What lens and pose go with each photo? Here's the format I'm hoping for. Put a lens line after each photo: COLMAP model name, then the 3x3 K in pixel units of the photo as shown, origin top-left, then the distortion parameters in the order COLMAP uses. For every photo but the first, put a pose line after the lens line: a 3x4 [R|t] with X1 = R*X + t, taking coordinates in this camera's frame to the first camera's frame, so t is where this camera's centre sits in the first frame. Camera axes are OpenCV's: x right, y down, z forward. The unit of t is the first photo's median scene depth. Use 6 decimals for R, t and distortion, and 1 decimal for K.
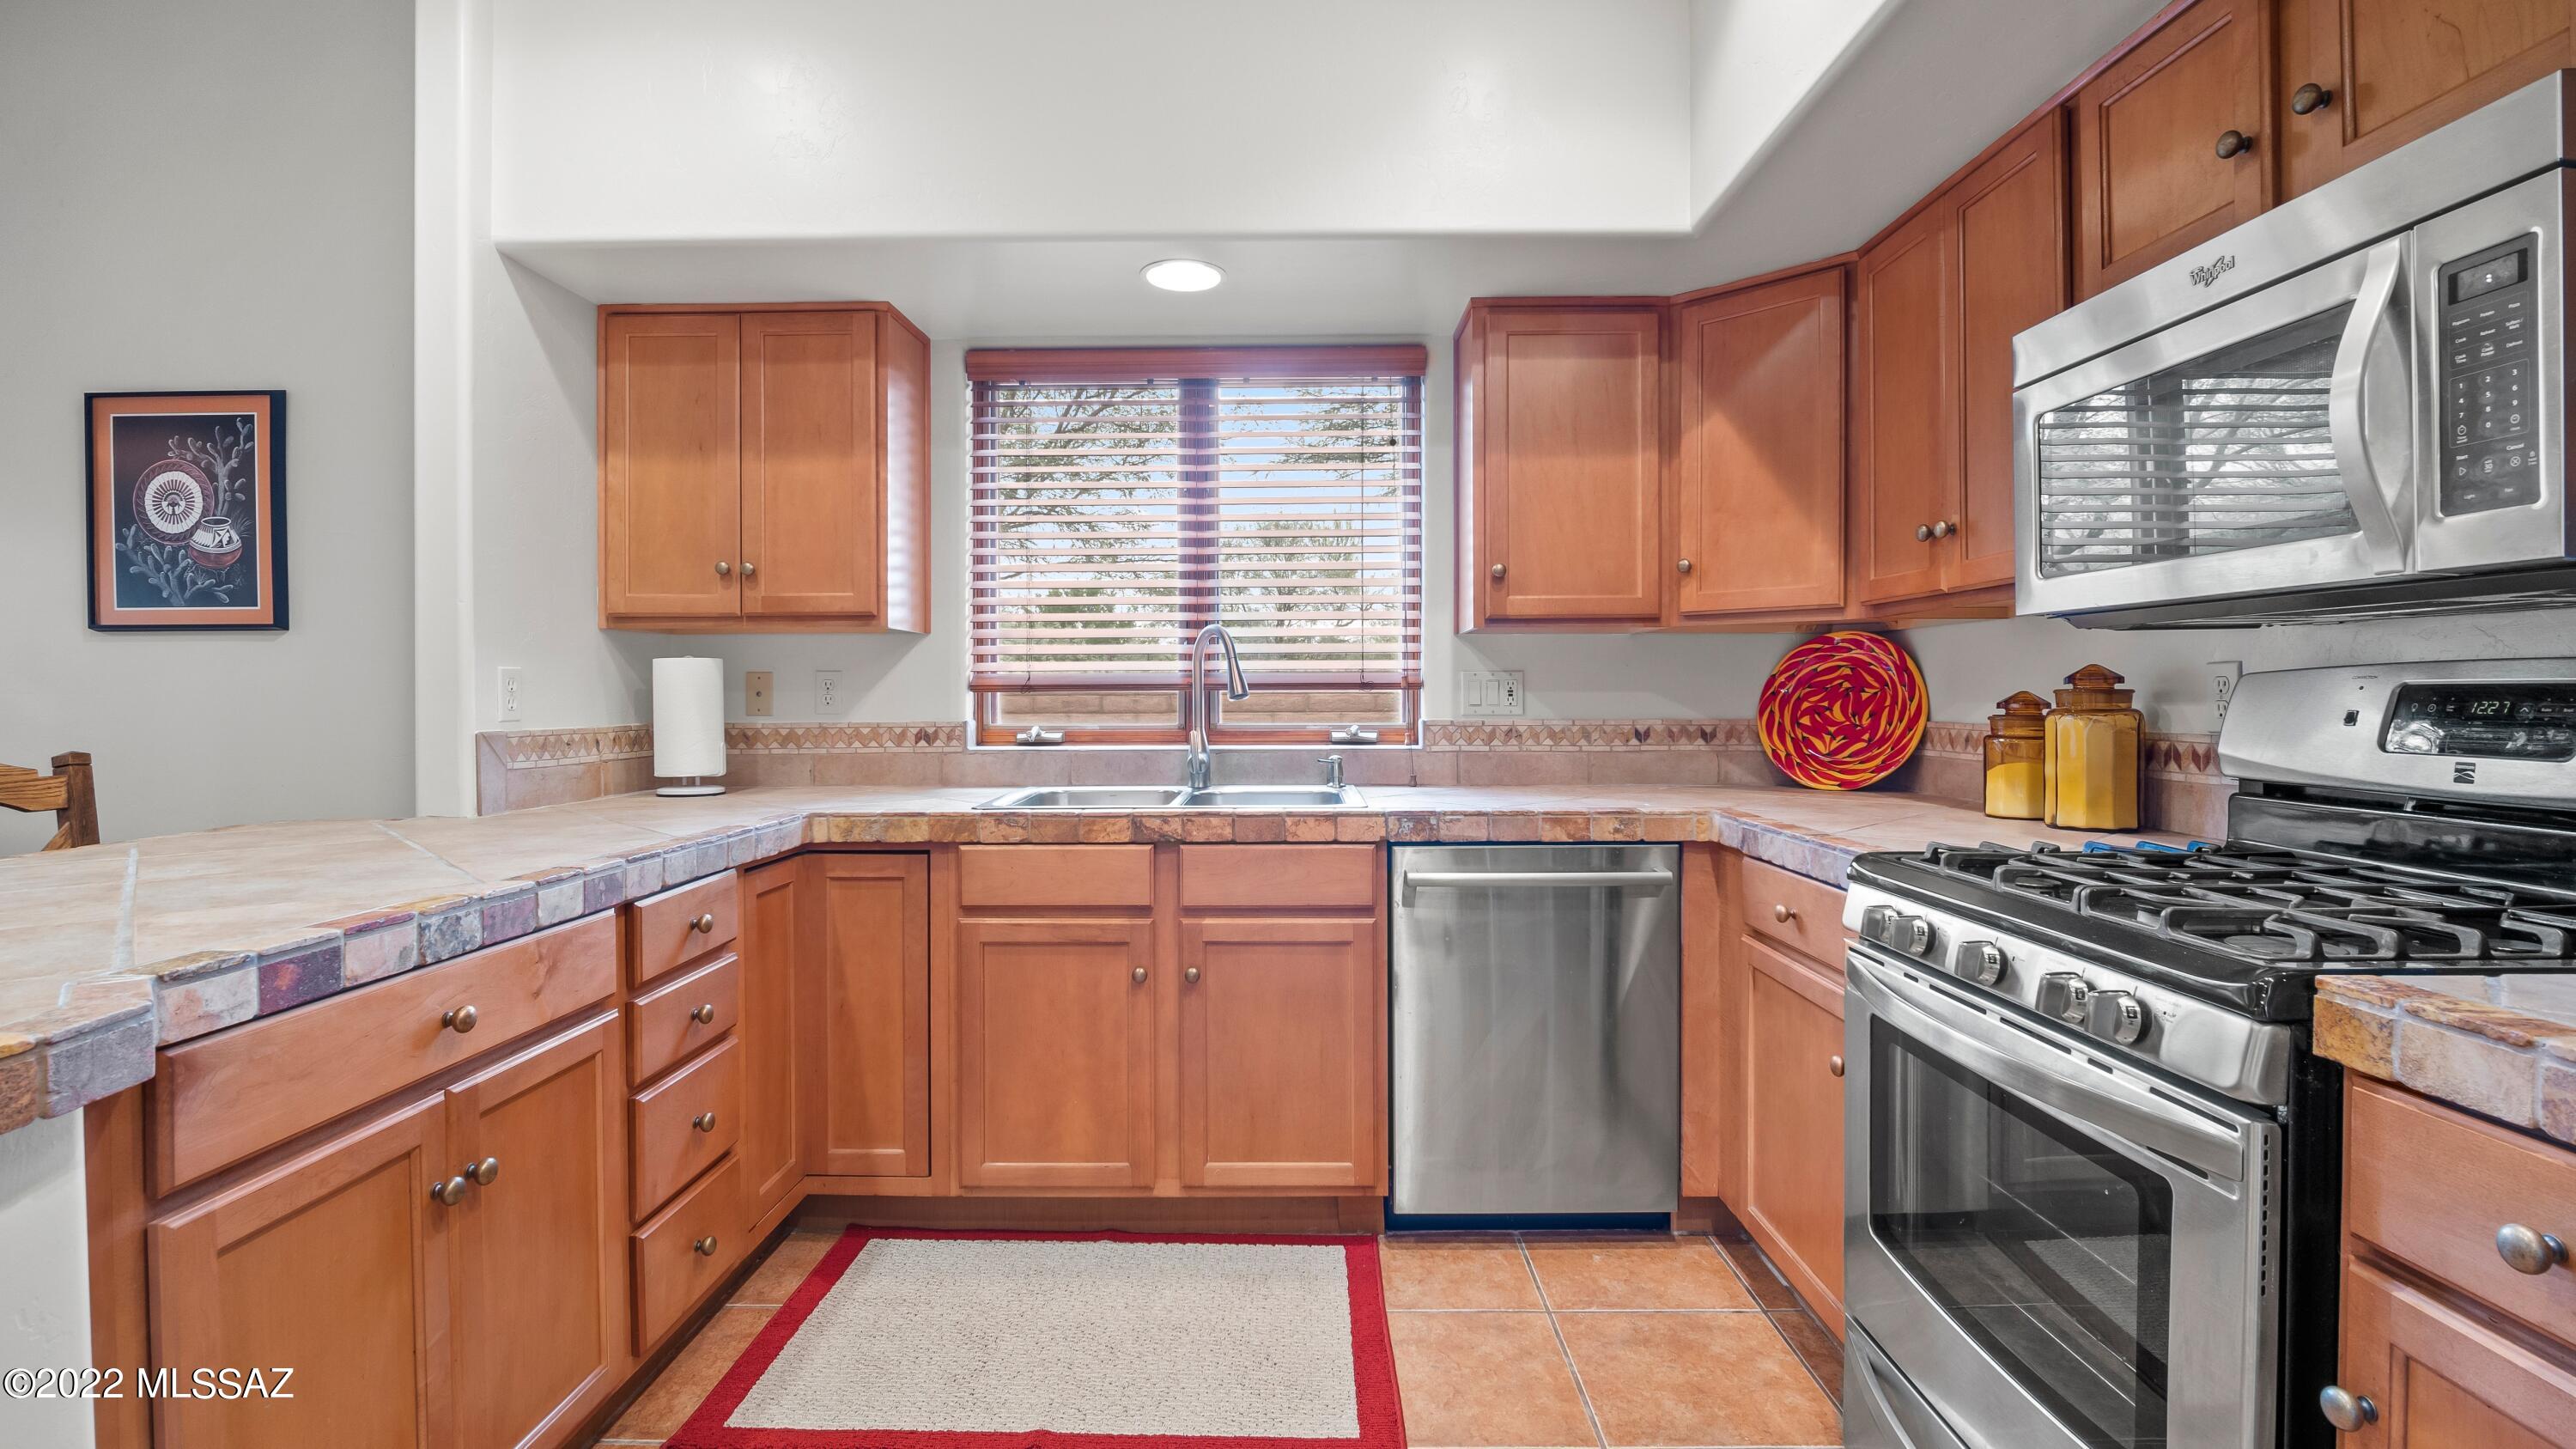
lens RADIAL K [[1174.7, 0, 1277.5], [0, 1174.7, 698.6], [0, 0, 1]] dist [-0.010911, -0.000864]
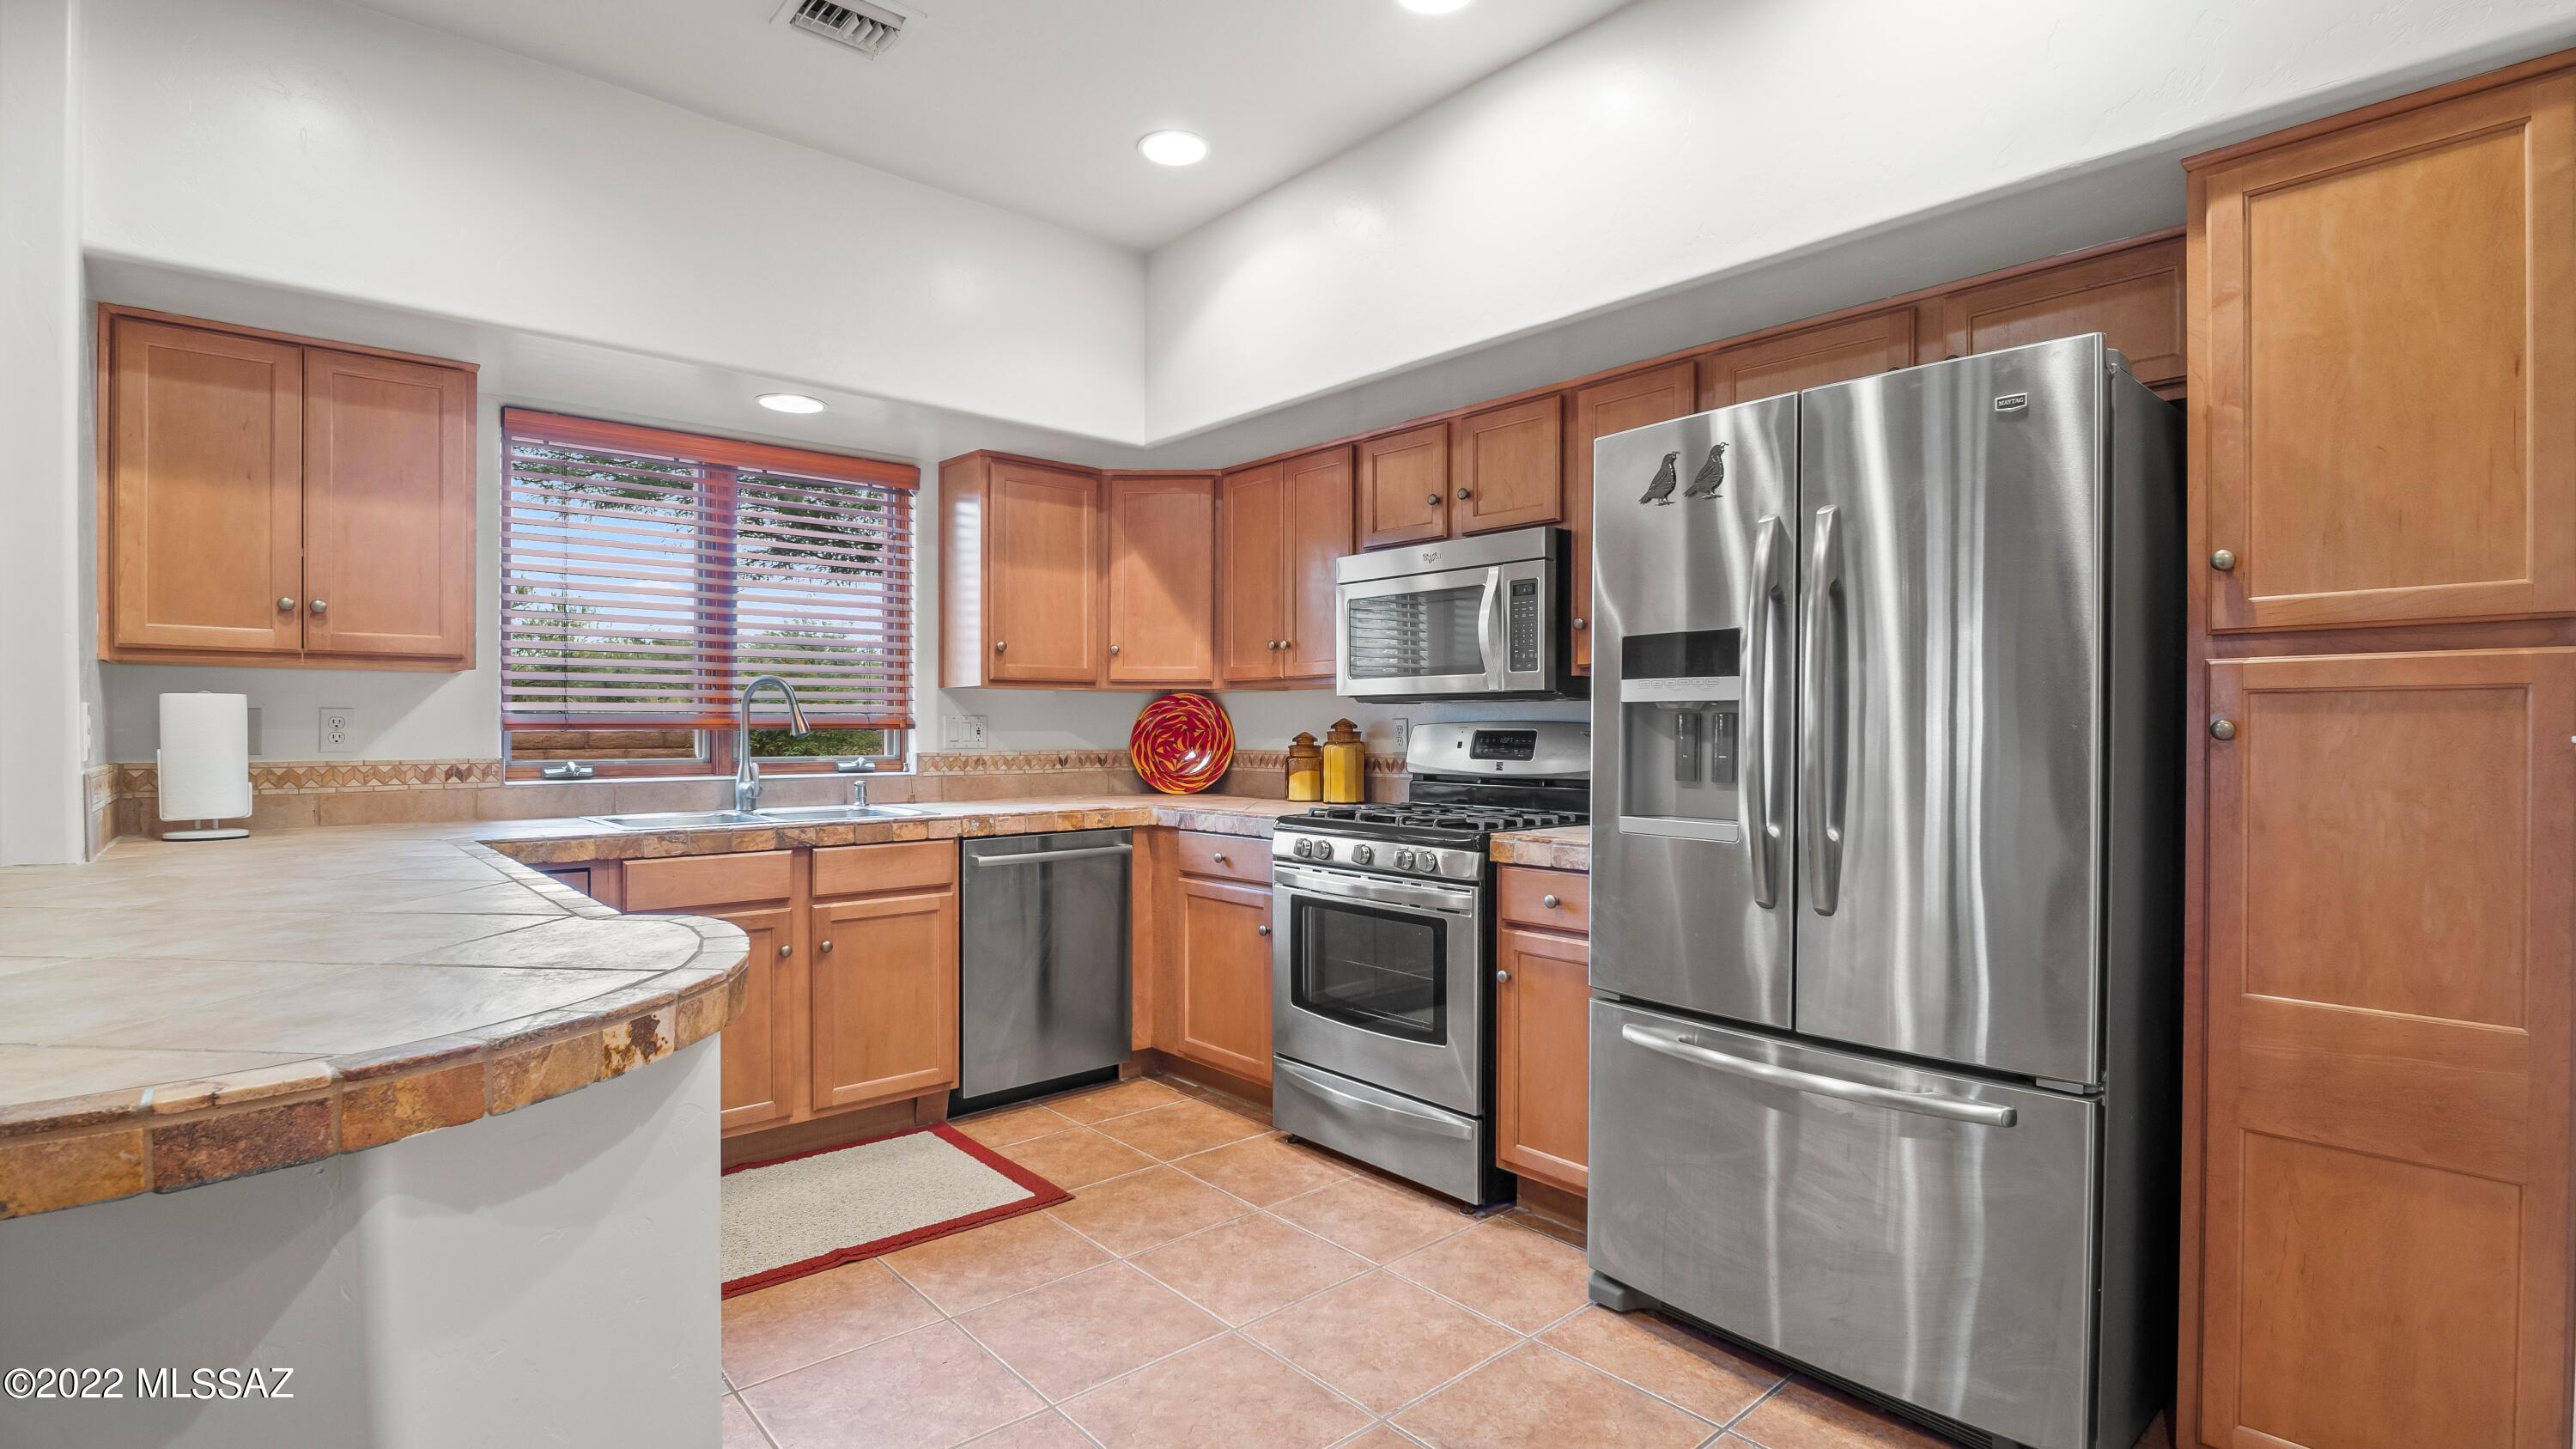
lens RADIAL K [[1190.2, 0, 1297.5], [0, 1190.2, 732.2], [0, 0, 1]] dist [-0.010614, -0.000178]
pose [[0.738463, 0.001507, 0.674292, -0.529946], [-0.000324, 0.999998, -0.001881, -0.002411], [-0.674293, 0.001171, 0.738463, -0.311361]]
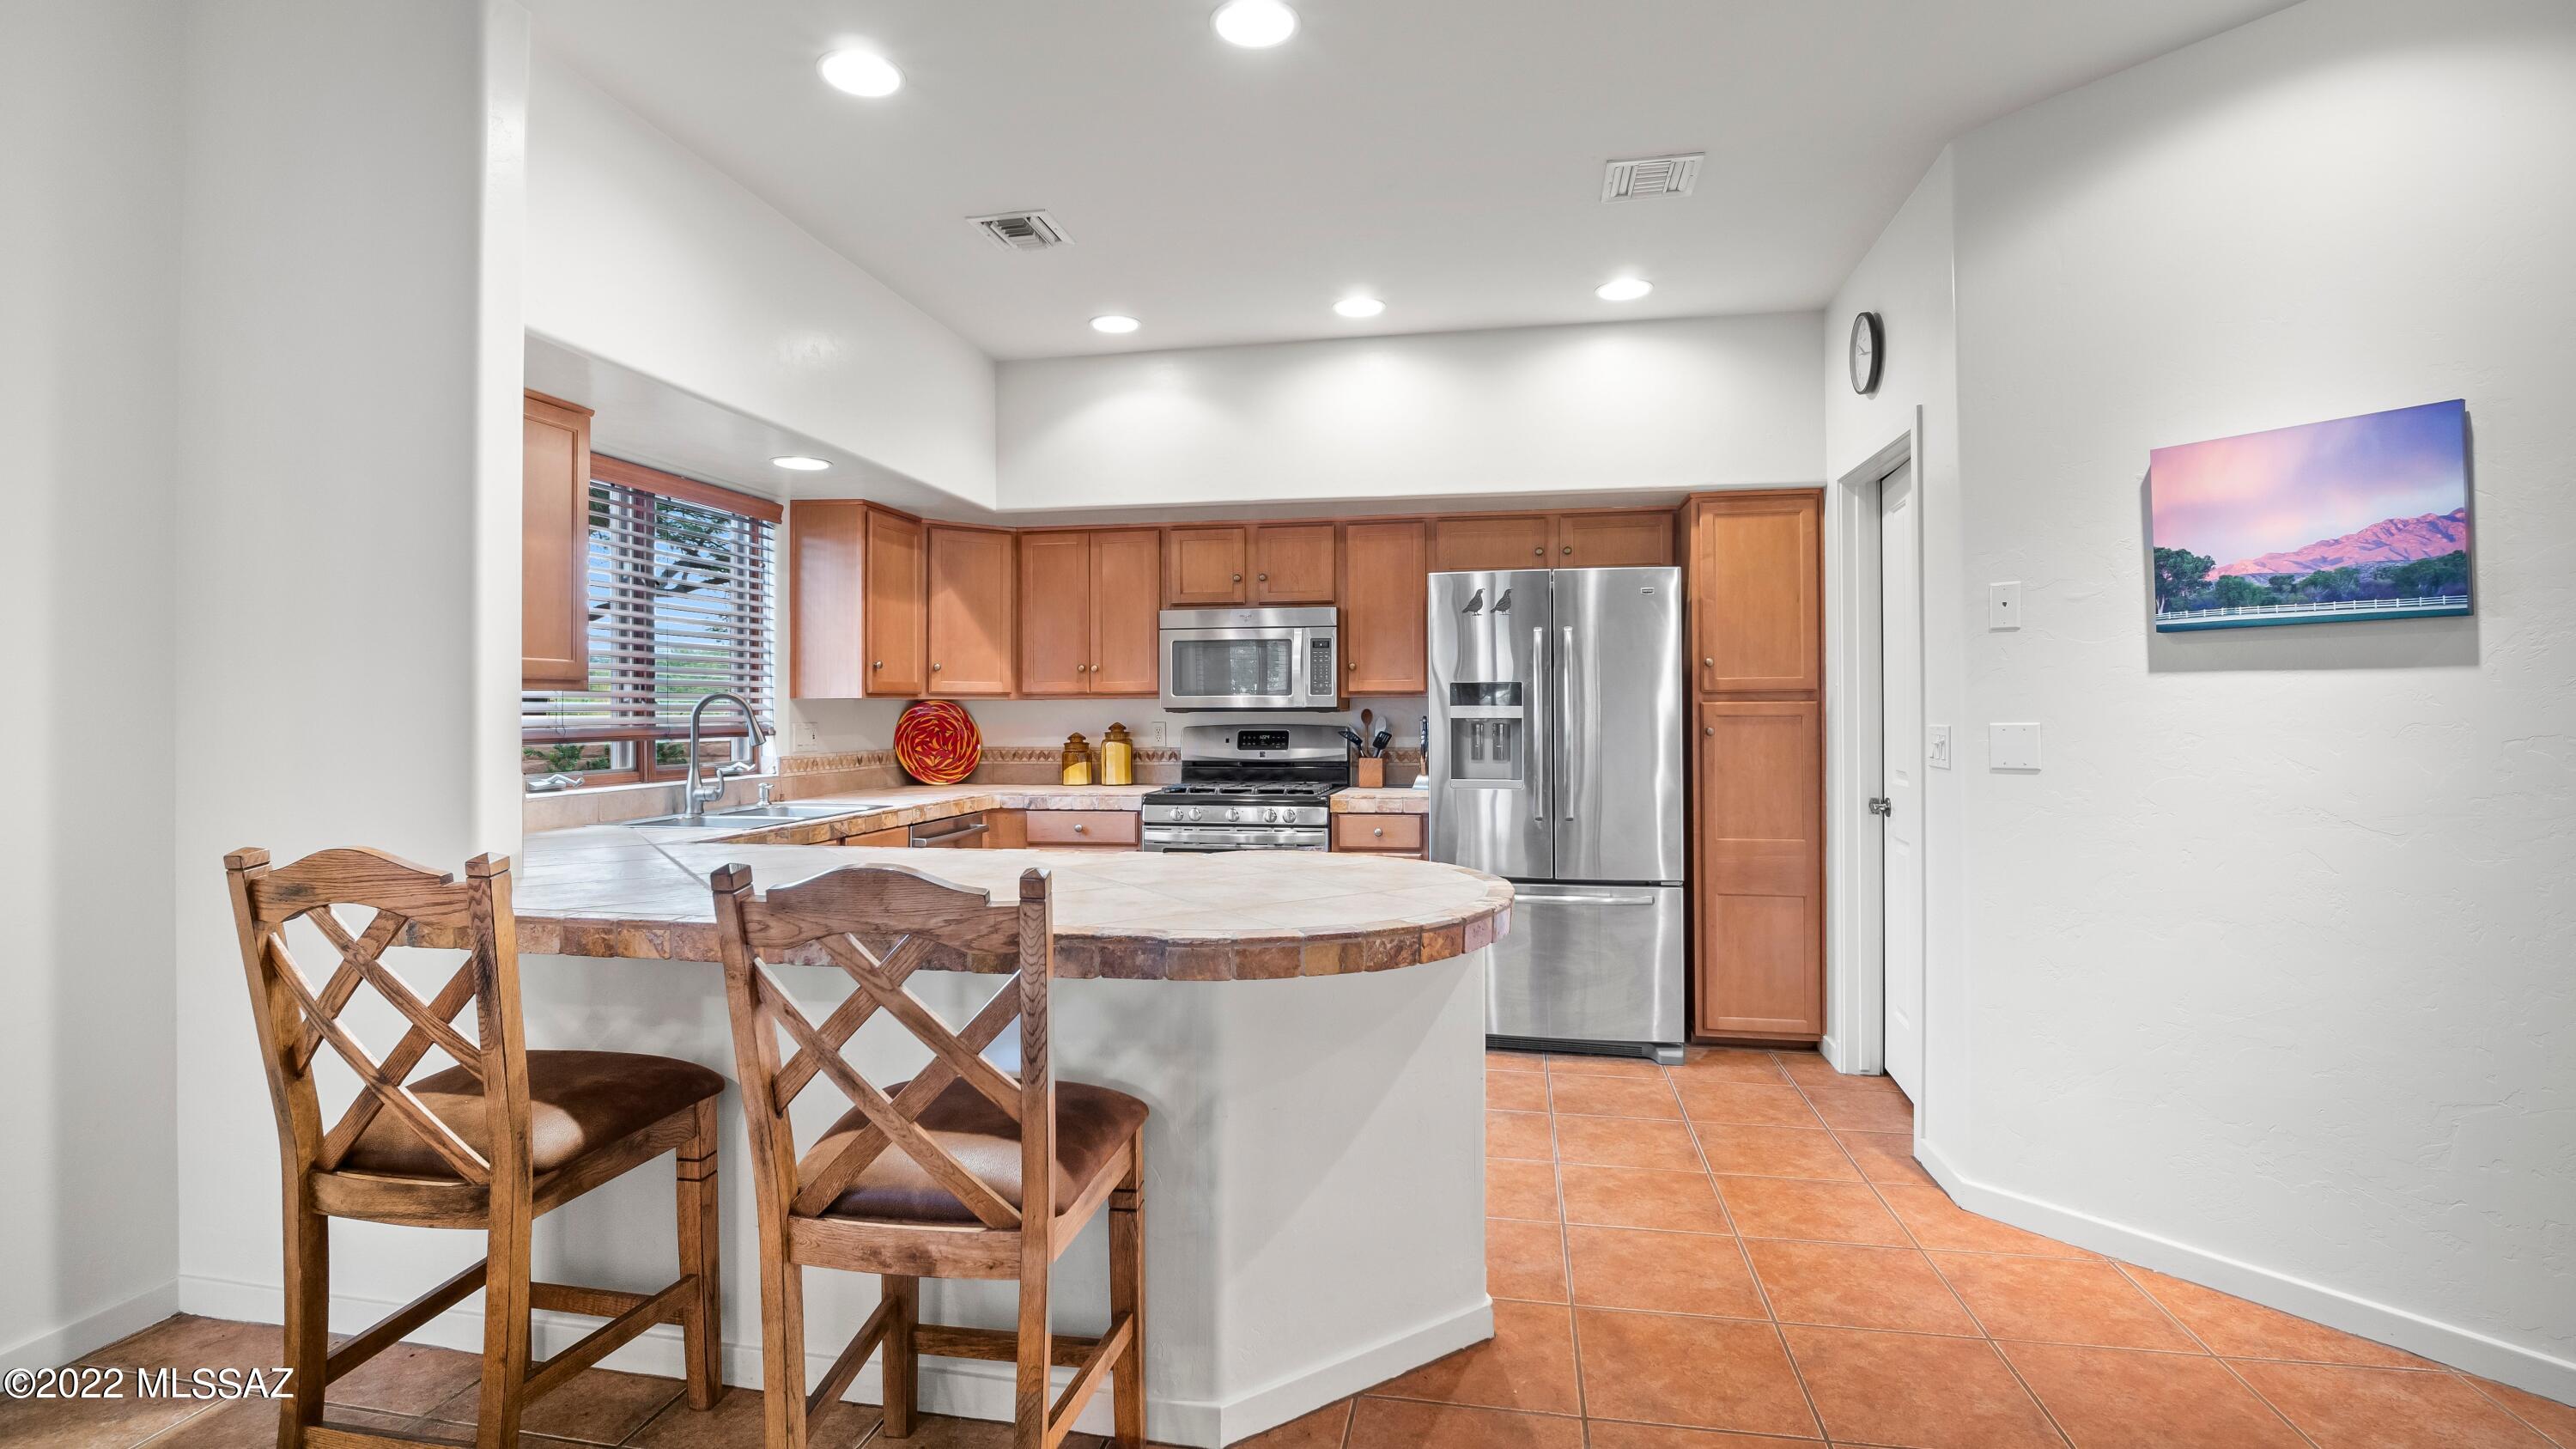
lens RADIAL K [[1174.7, 0, 1277.5], [0, 1174.7, 698.6], [0, 0, 1]] dist [-0.010911, -0.000864]
pose [[0.181533, 0.012151, 0.983310, -1.407753], [0.007928, 0.999873, -0.013820, -0.033602], [-0.983353, 0.010304, 0.181413, 0.129202]]
